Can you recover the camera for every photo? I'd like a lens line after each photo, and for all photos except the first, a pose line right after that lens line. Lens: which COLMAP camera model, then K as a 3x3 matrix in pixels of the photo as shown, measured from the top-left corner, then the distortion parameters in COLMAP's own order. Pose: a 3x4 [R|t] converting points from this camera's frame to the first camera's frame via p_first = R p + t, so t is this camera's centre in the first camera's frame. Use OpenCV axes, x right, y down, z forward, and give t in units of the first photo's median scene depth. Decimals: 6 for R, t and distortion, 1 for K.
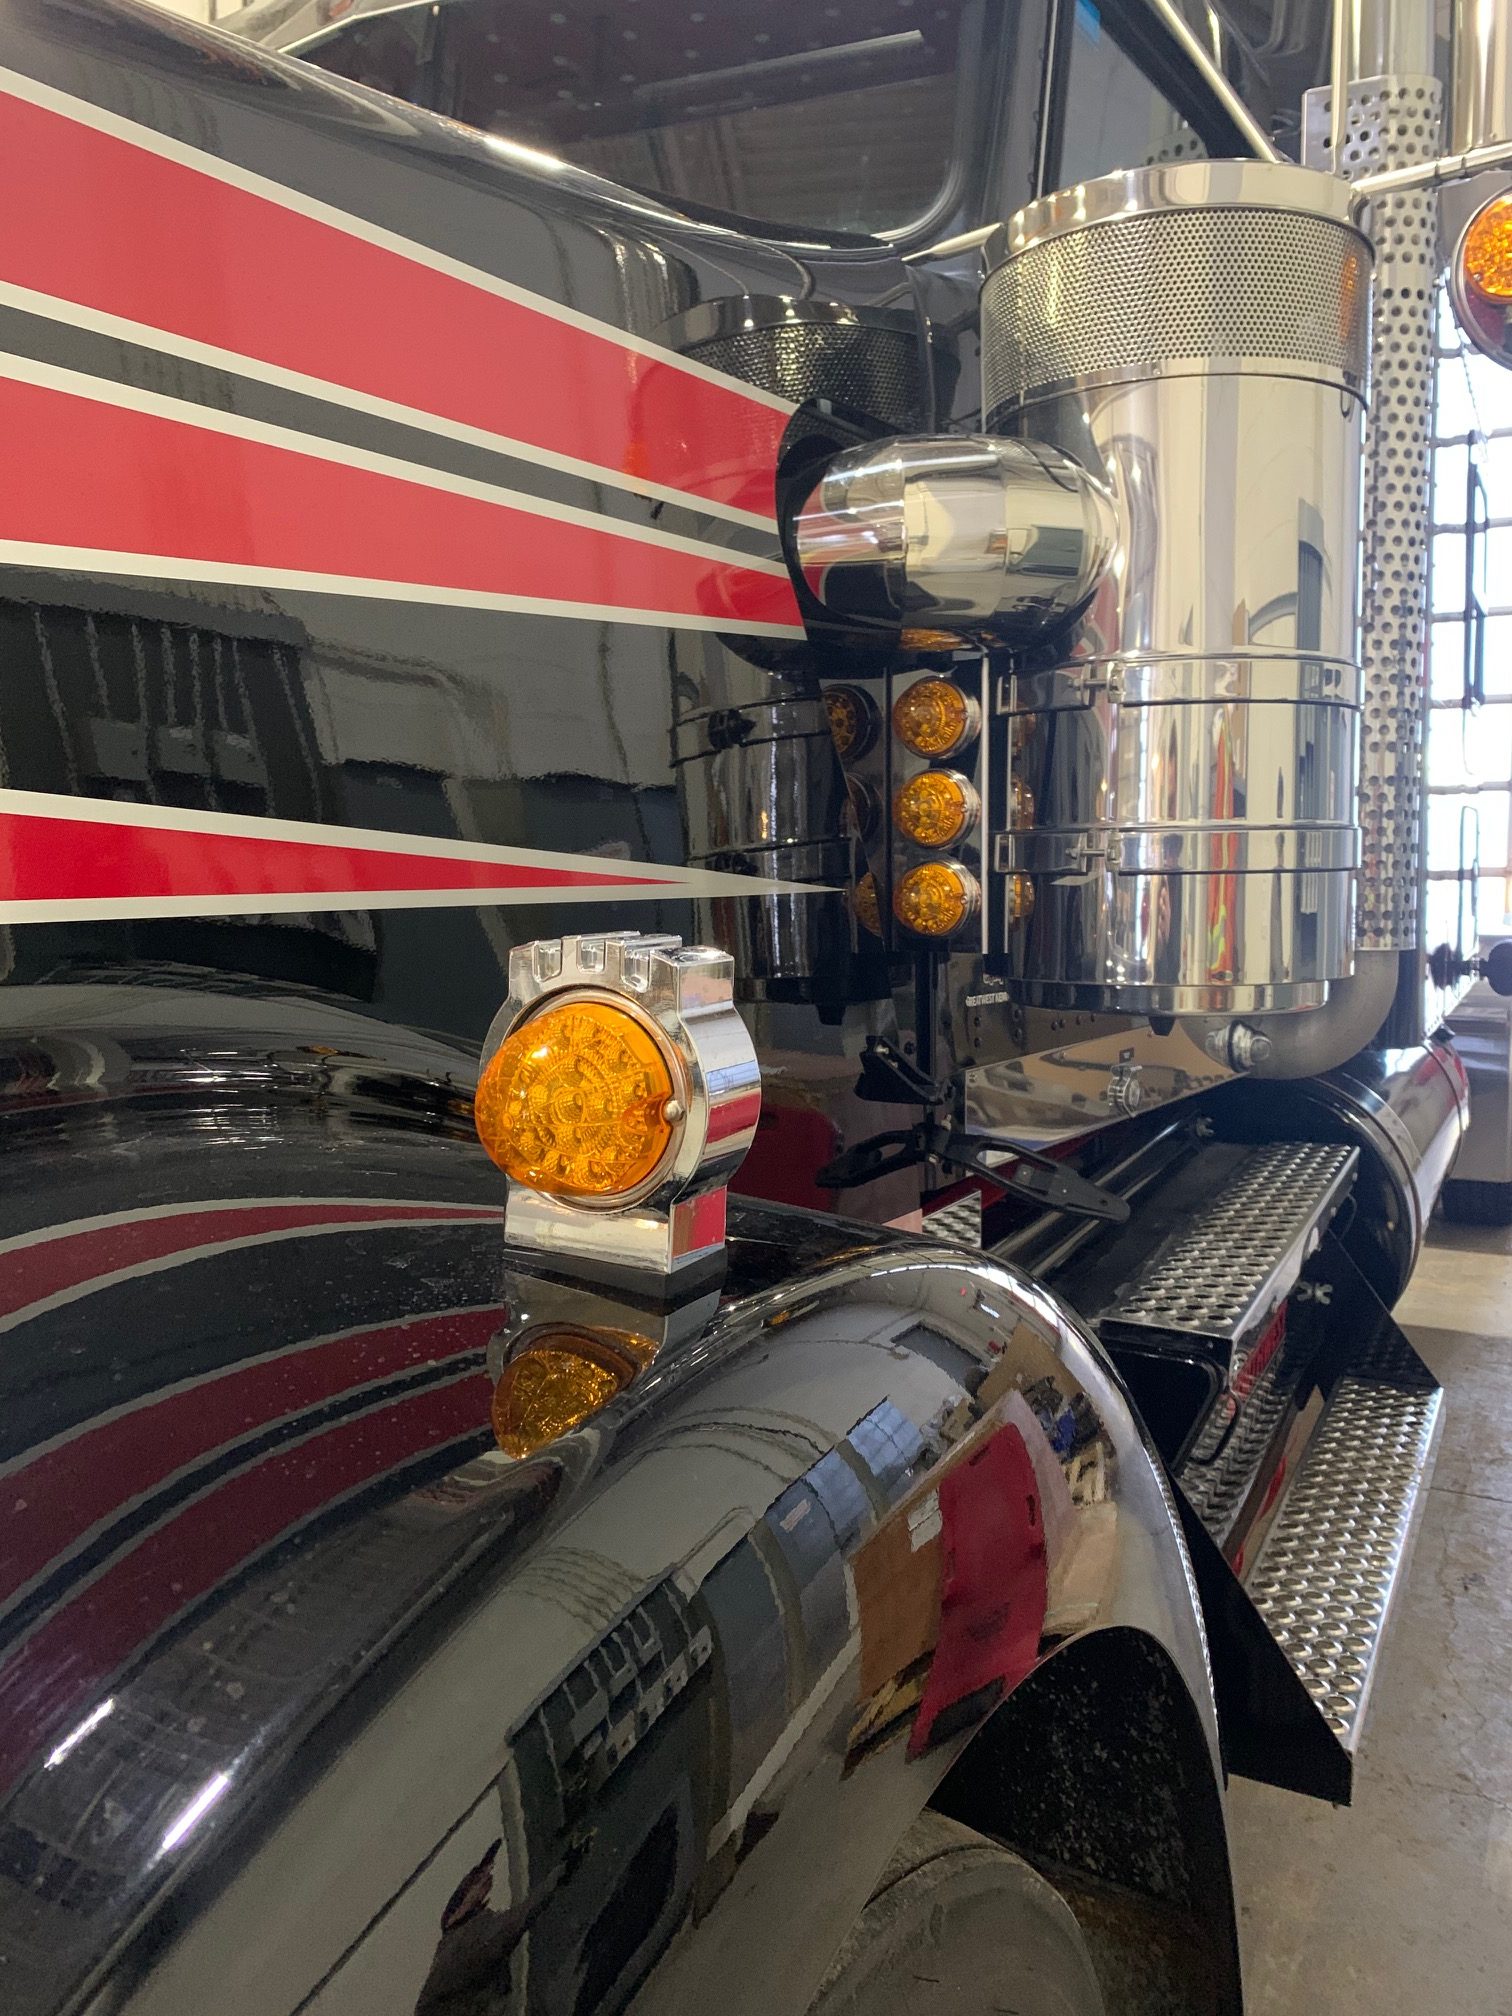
lens RADIAL K [[1529.5, 0, 764.2], [0, 1529.5, 1004.4], [0, 0, 1]] dist [-0.005383, -0.002597]
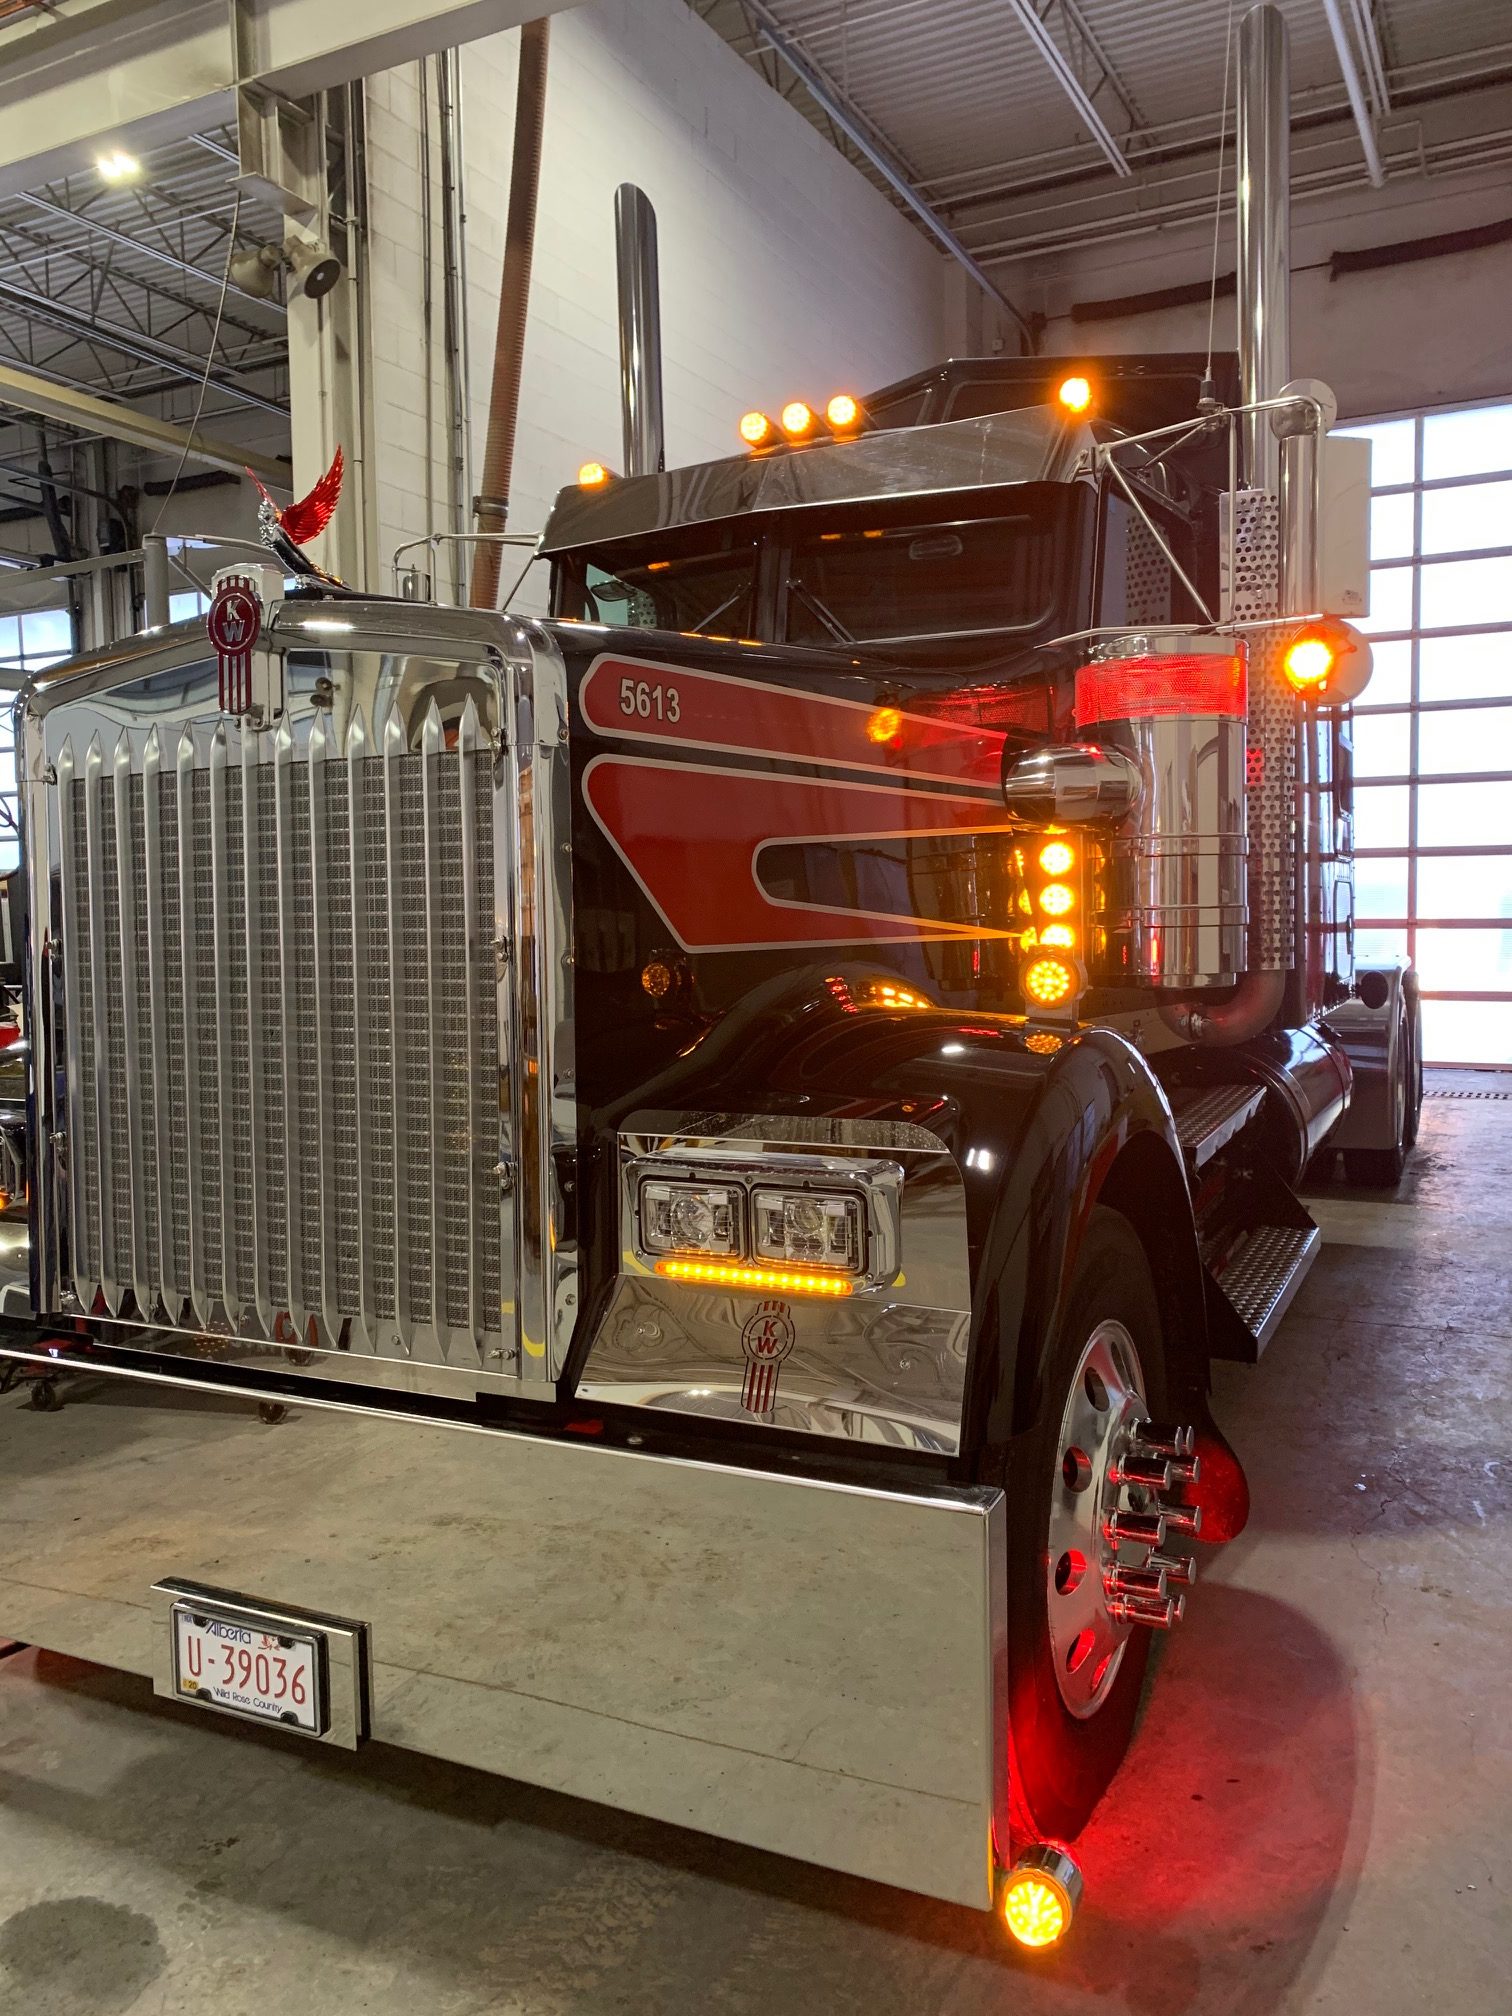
lens RADIAL K [[1529.5, 0, 749.3], [0, 1529.5, 1010.5], [0, 0, 1]] dist [-0.005383, -0.002597]
pose [[0.999668, -0.012345, 0.022609, -0.250038], [0.013140, 0.999287, -0.035392, 0.067708], [-0.022156, 0.035678, 0.999118, -0.773775]]
